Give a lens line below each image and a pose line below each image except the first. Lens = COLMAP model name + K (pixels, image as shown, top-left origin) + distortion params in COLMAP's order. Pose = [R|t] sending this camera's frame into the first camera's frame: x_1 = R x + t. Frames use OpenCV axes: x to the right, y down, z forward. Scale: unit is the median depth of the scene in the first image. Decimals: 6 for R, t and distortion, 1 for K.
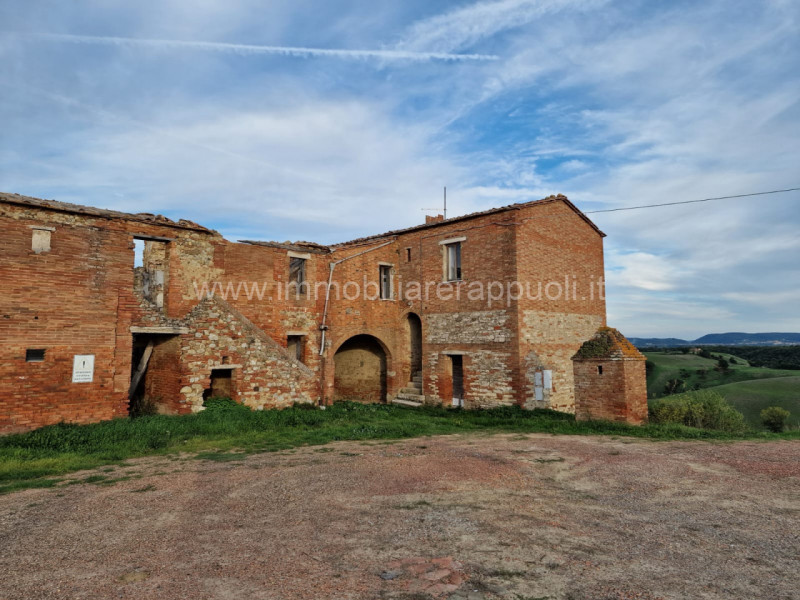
lens RADIAL K [[524.9, 0, 394.6], [0, 524.9, 293.7], [0, 0, 1]] dist [0.081805, -0.062959]
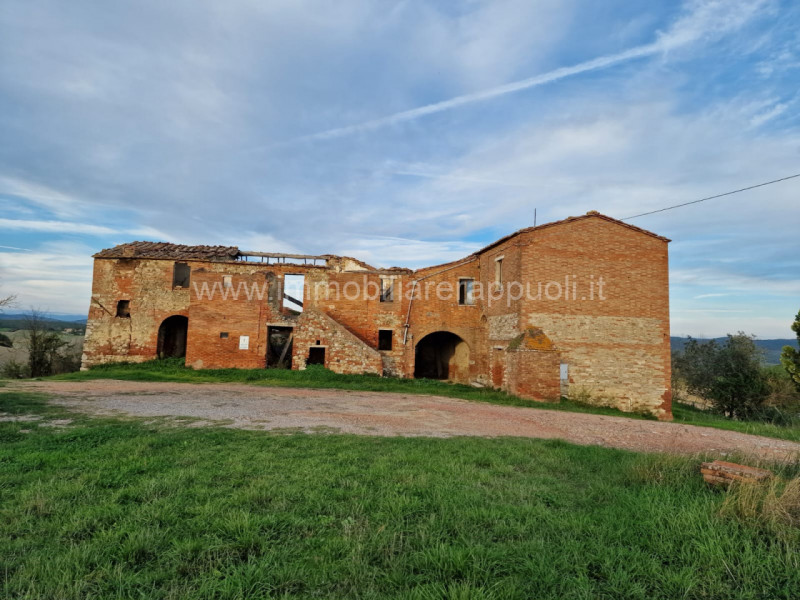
lens RADIAL K [[524.9, 0, 397.7], [0, 524.9, 289.4], [0, 0, 1]] dist [0.081805, -0.062959]
pose [[0.803086, -0.029767, -0.595119, 0.721414], [0.022329, 0.999553, -0.019864, -0.007143], [0.595444, 0.002665, 0.803392, -0.182036]]
